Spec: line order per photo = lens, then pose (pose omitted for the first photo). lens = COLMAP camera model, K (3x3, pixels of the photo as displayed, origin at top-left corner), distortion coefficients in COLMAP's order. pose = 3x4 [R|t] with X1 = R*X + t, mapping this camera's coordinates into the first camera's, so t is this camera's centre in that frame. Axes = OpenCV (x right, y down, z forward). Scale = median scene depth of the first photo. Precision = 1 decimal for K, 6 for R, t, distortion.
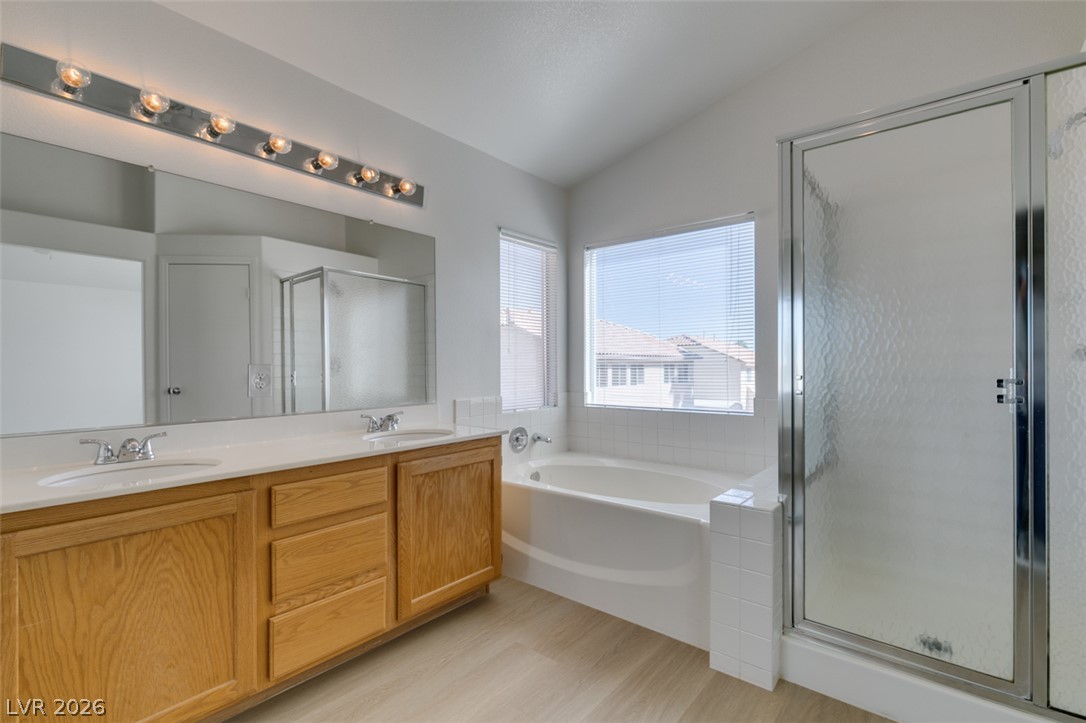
lens RADIAL K [[493.0, 0, 566.8], [0, 493.0, 363.0], [0, 0, 1]] dist [0.000786, 0.000113]
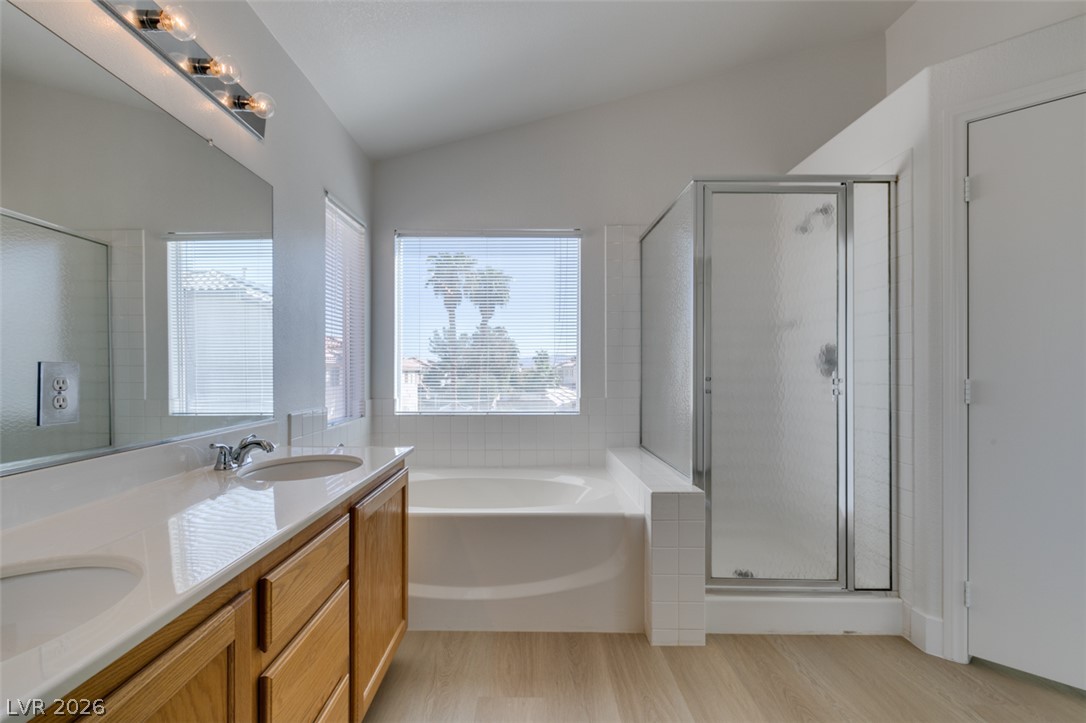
lens RADIAL K [[493.0, 0, 538.6], [0, 493.0, 366.4], [0, 0, 1]] dist [0.000786, 0.000113]
pose [[0.786711, 0.008494, 0.617263, -0.452830], [-0.008622, 0.999959, -0.002771, 0.003717], [-0.617262, -0.003142, 0.786752, 0.230692]]
